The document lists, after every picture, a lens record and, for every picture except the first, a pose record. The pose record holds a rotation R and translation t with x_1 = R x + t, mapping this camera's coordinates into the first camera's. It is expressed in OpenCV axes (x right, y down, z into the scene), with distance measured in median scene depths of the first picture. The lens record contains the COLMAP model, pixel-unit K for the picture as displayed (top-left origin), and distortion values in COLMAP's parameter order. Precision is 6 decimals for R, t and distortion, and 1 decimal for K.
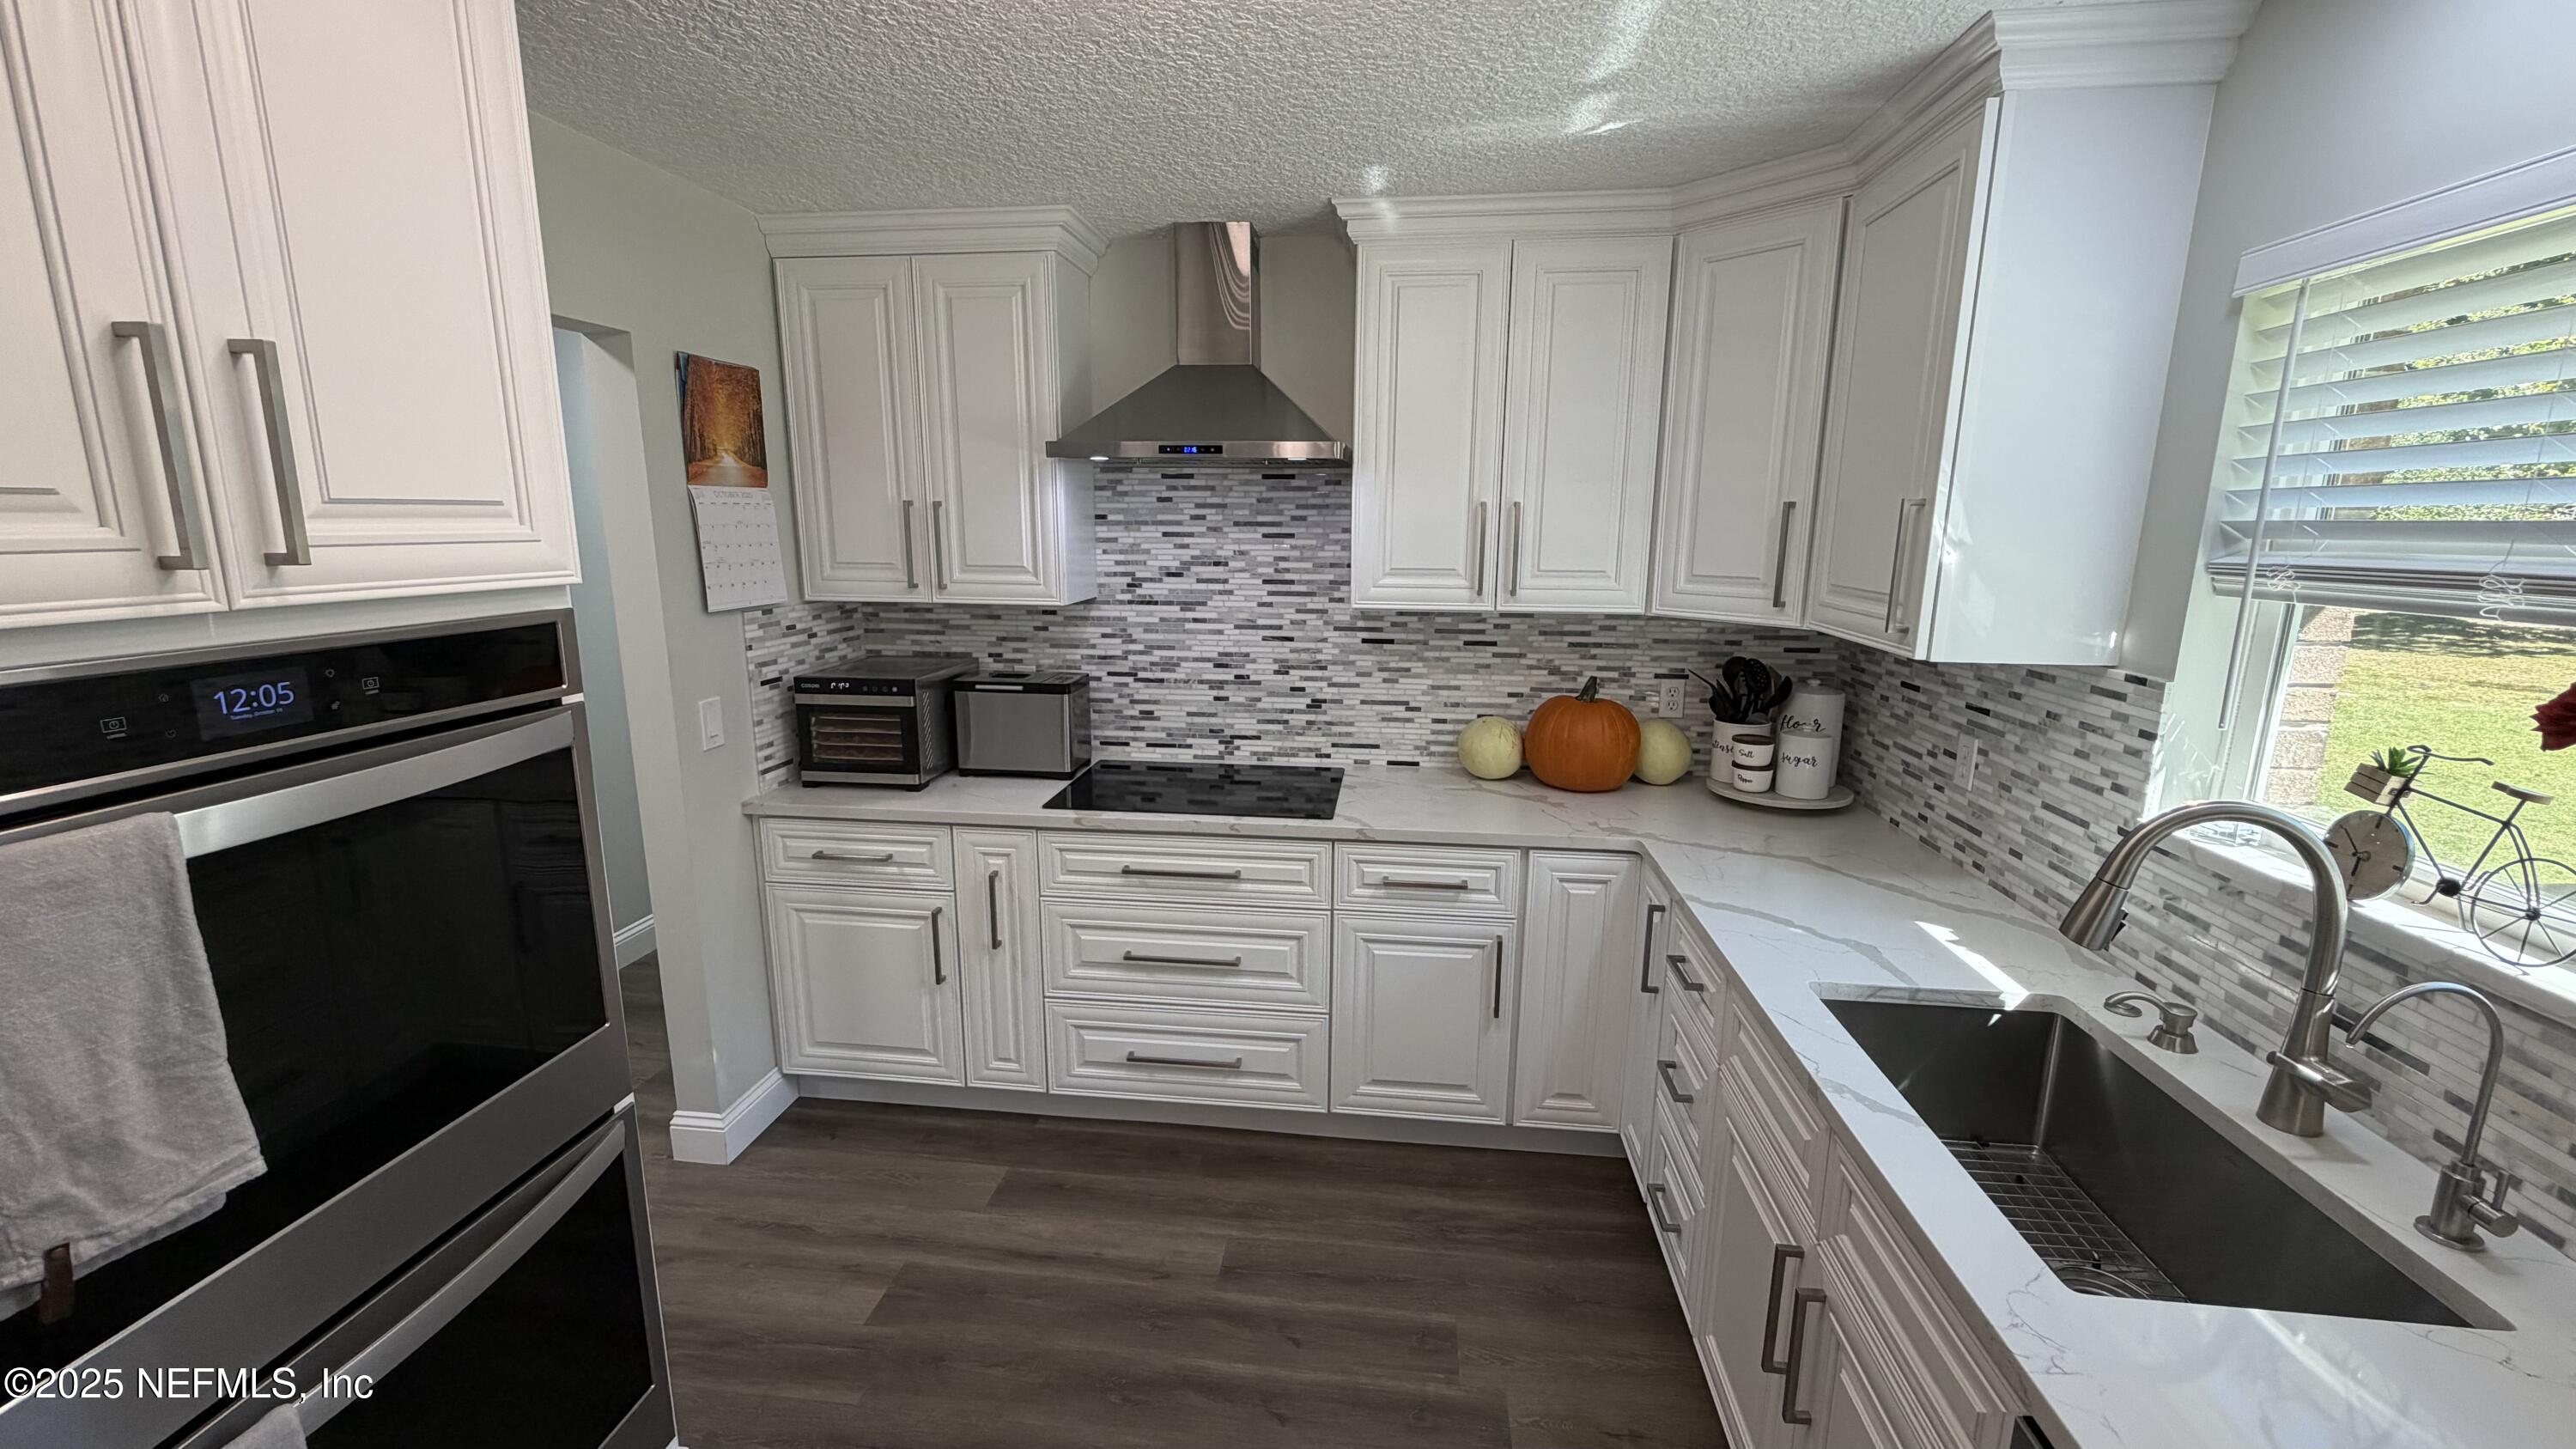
lens RADIAL K [[1031.9, 0, 1283.3], [0, 1031.9, 722.4], [0, 0, 1]] dist [-0.001935, 0.002115]
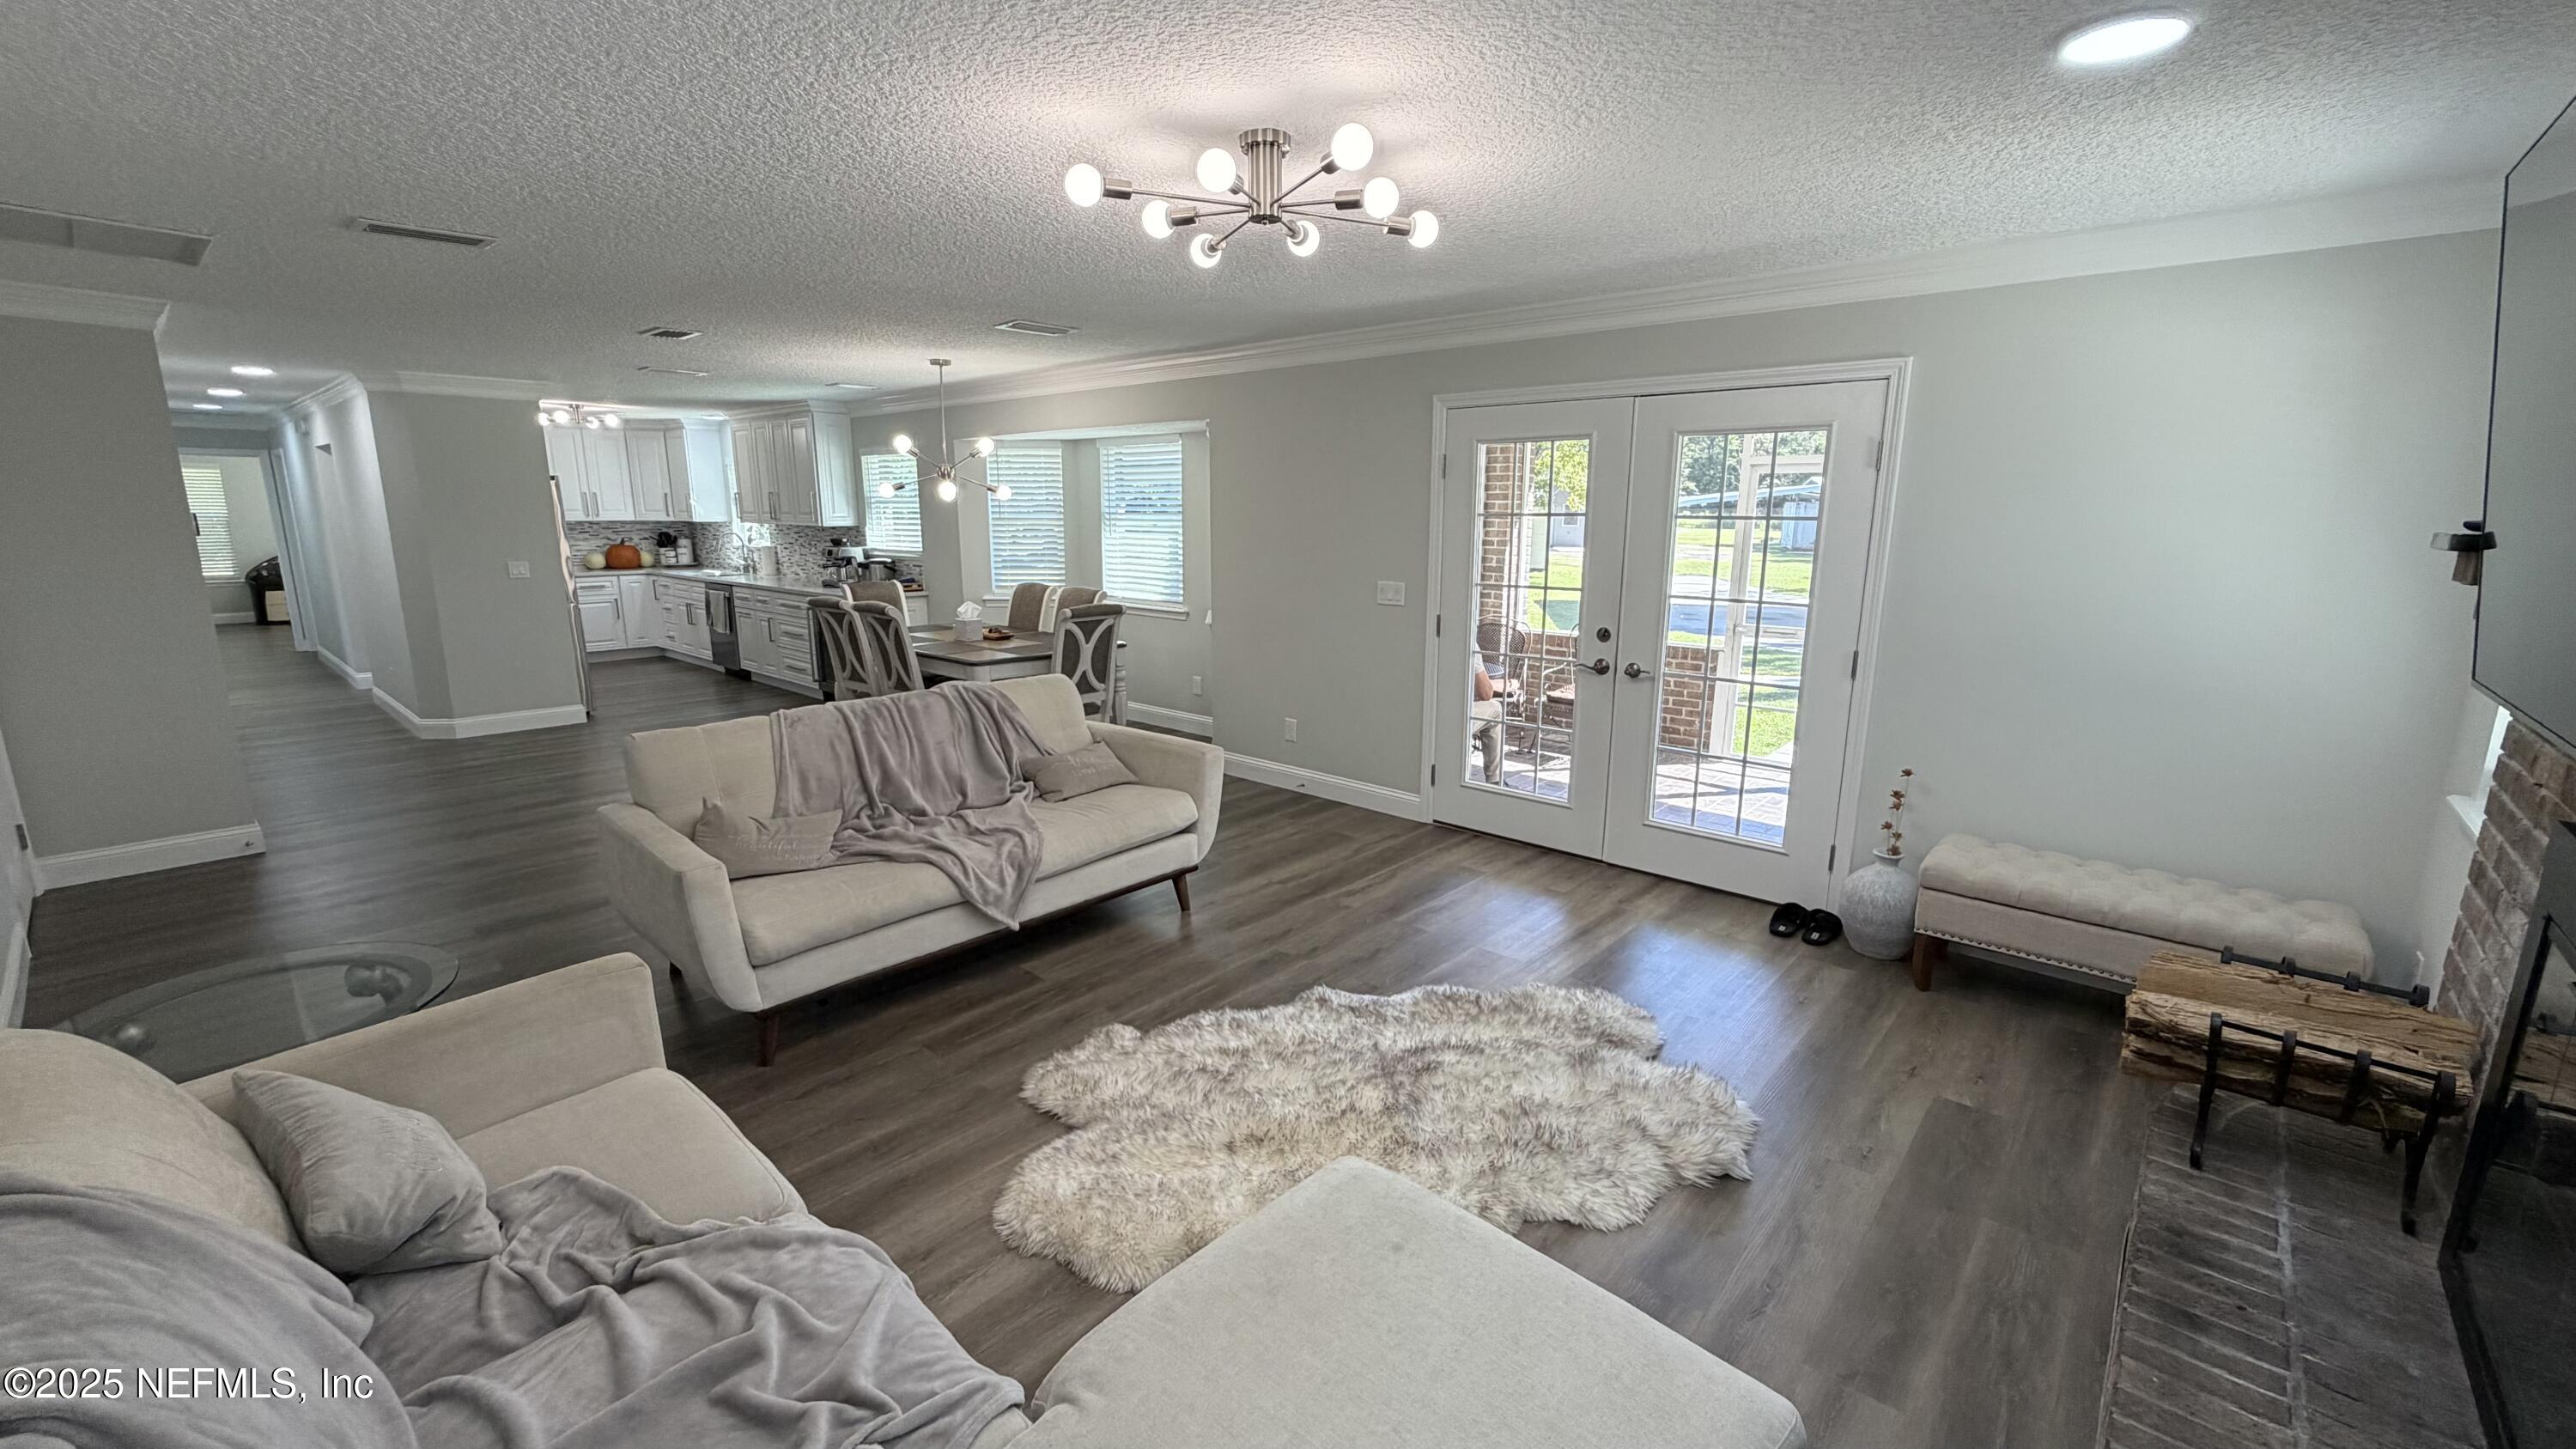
lens RADIAL K [[1031.9, 0, 1283.3], [0, 1031.9, 722.4], [0, 0, 1]] dist [-0.001935, 0.002115]
pose [[0.573784, -0.178064, 0.799415, -1.391825], [0.160742, 0.981579, 0.103266, 0.590167], [-0.803078, 0.069247, 0.591837, -3.009569]]
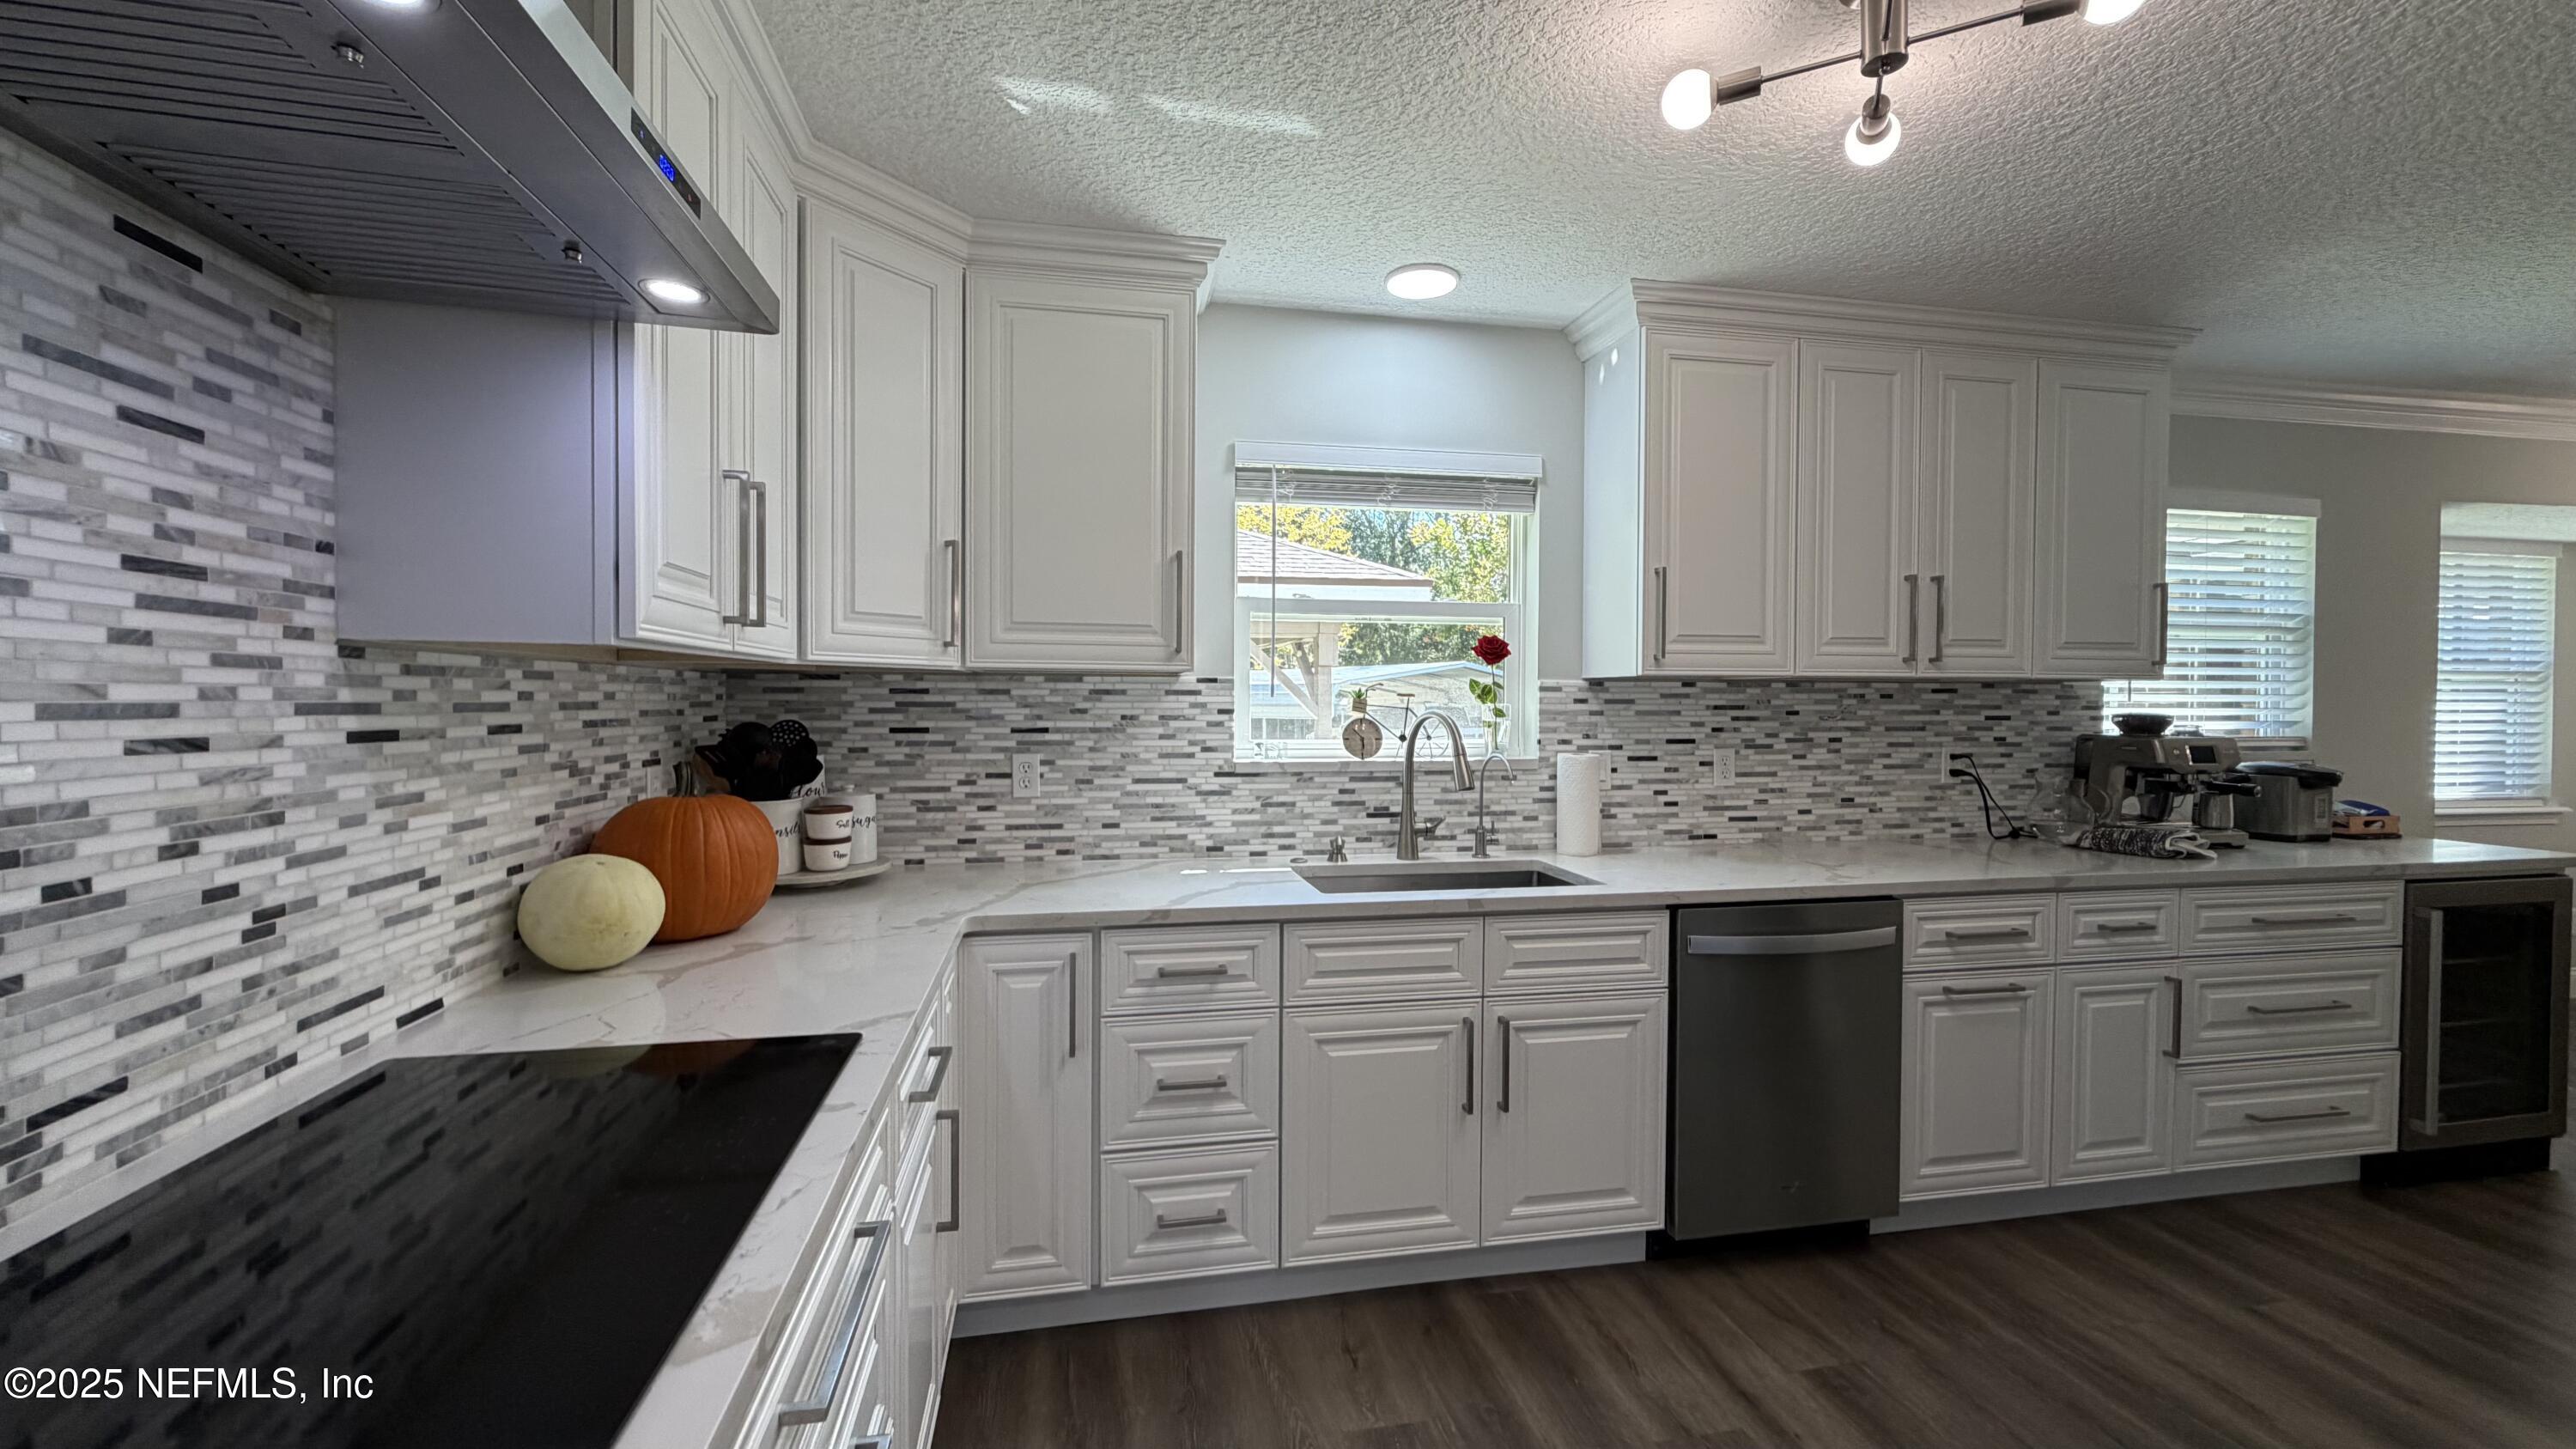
lens RADIAL K [[1031.9, 0, 1283.3], [0, 1031.9, 722.4], [0, 0, 1]] dist [-0.001935, 0.002115]
pose [[-0.313263, -0.029668, 0.949203, -0.427780], [0.178169, 0.979928, 0.089429, -0.057191], [-0.932803, 0.197133, -0.301690, 0.797686]]
